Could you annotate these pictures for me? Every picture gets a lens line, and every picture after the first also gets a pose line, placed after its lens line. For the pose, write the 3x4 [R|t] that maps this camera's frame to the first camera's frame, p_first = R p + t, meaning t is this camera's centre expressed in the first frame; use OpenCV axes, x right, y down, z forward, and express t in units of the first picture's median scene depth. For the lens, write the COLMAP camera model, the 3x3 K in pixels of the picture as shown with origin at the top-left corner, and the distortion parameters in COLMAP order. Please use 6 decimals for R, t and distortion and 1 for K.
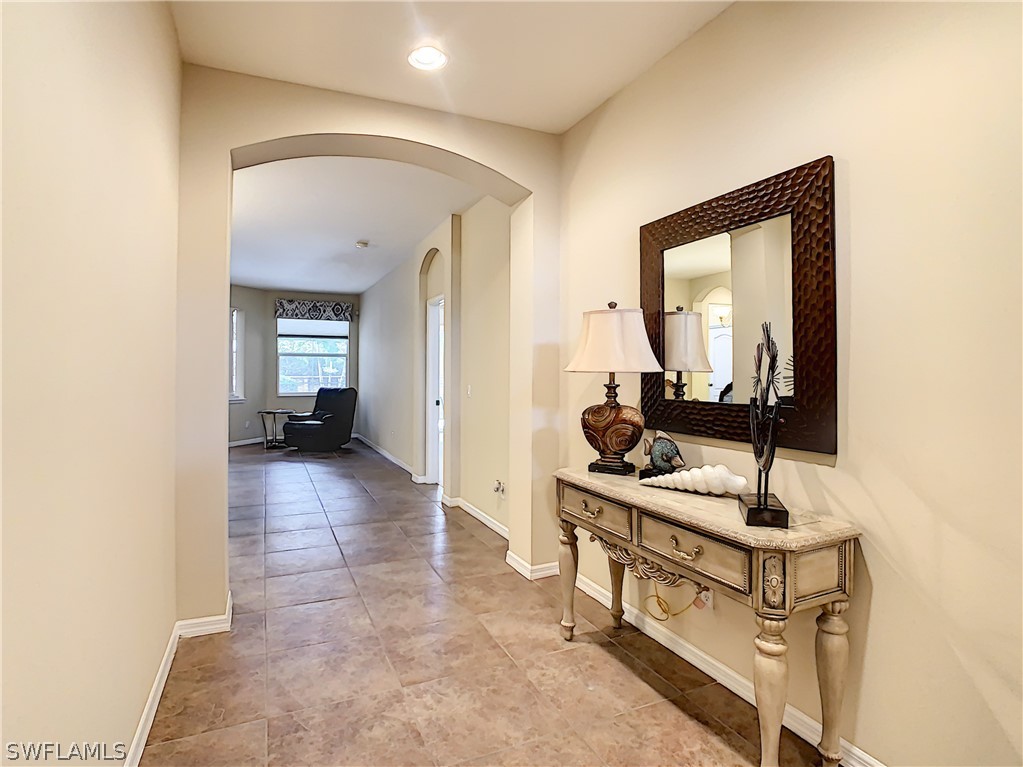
lens RADIAL K [[538.5, 0, 510.8], [0, 538.5, 382.0], [0, 0, 1]] dist [-0.026273, 0.001877]
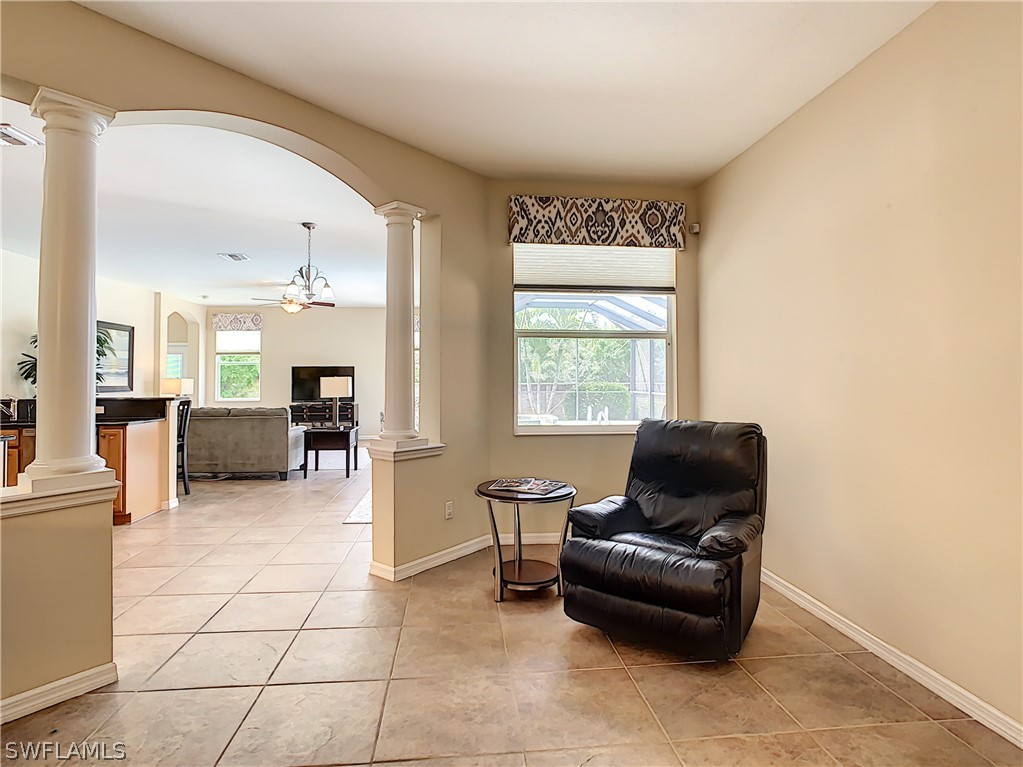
lens RADIAL K [[538.5, 0, 511.7], [0, 538.5, 382.4], [0, 0, 1]] dist [-0.026273, 0.001877]
pose [[0.950834, -0.010321, -0.309530, -0.307399], [0.007457, 0.999918, -0.010435, -0.010432], [0.309612, 0.007613, 0.950832, 0.604329]]
